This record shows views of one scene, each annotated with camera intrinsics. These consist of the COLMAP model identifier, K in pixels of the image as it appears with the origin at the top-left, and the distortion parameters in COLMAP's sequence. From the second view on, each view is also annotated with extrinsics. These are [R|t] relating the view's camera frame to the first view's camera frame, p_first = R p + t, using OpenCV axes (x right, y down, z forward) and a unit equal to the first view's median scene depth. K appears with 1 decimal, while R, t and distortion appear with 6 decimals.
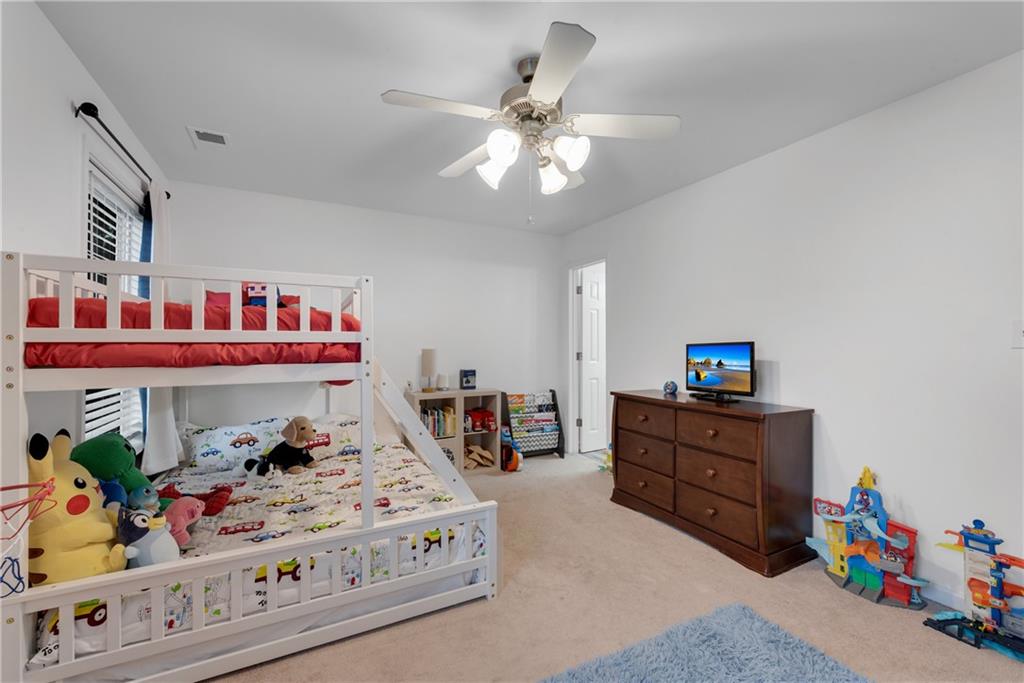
lens RADIAL K [[421.1, 0, 514.8], [0, 421.1, 343.8], [0, 0, 1]] dist [0.002167, 0.000033]
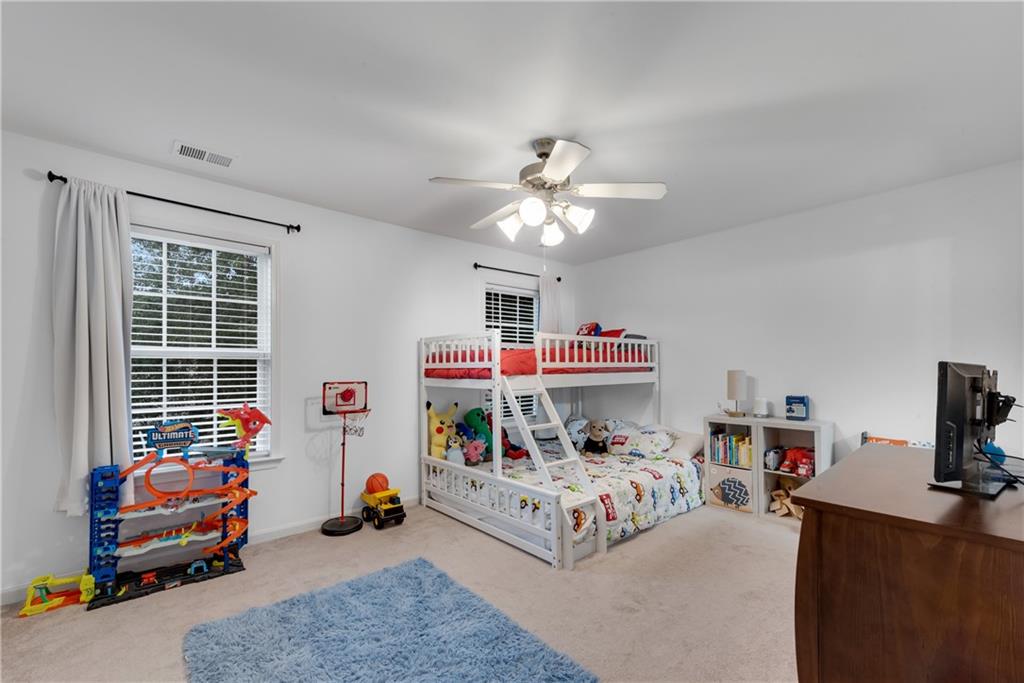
lens RADIAL K [[421.1, 0, 515.7], [0, 421.1, 367.2], [0, 0, 1]] dist [0.002167, 0.000033]
pose [[0.241994, -0.000046, -0.970278, 1.171301], [0.012278, 0.999920, 0.003015, -0.008863], [0.970200, -0.012642, 0.241975, 0.597378]]
